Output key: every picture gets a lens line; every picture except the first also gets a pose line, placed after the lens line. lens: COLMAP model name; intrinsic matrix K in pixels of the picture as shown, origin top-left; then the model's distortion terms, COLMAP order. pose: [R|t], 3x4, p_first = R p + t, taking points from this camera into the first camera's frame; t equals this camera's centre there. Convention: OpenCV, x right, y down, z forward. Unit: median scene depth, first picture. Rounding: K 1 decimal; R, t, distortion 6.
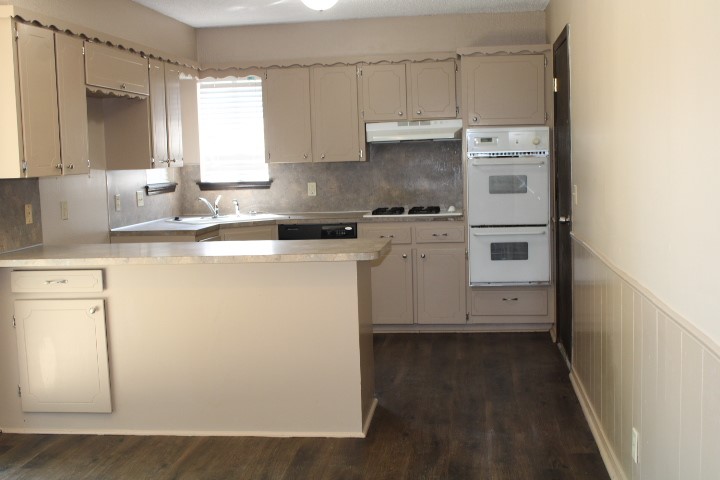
lens RADIAL K [[872.2, 0, 360.0], [0, 872.2, 240.0], [0, 0, 1]] dist [-0.014873, 0.013464]
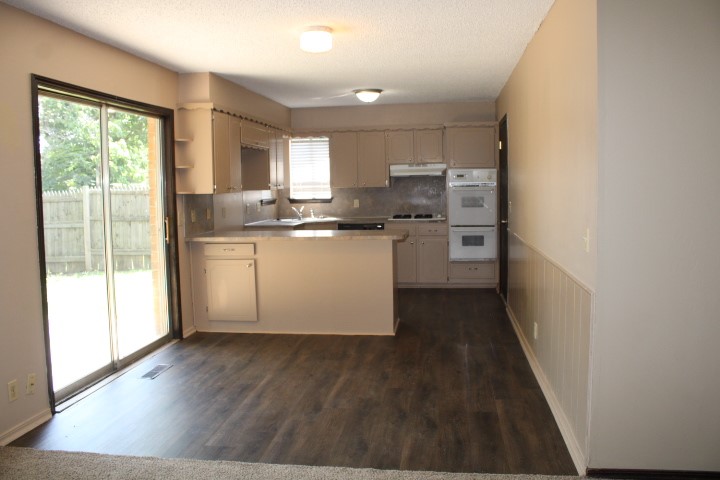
lens RADIAL K [[615.1, 0, 360.0], [0, 615.1, 240.0], [0, 0, 1]] dist [-0.098229, -0.001047]
pose [[0.999863, 0.014122, -0.008674, -0.041017], [-0.014170, 0.999885, -0.005415, 0.021052], [0.008597, 0.005537, 0.999948, -0.211406]]
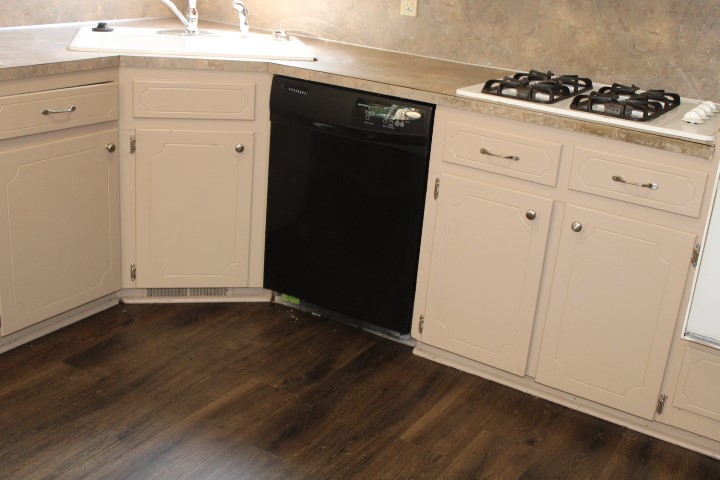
lens RADIAL K [[872.2, 0, 360.0], [0, 872.2, 240.0], [0, 0, 1]] dist [-0.014873, 0.013464]
pose [[0.907985, 0.236570, -0.345829, 0.120656], [-0.148223, 0.953346, 0.262987, -0.062004], [0.391909, -0.187528, 0.900689, 0.632477]]
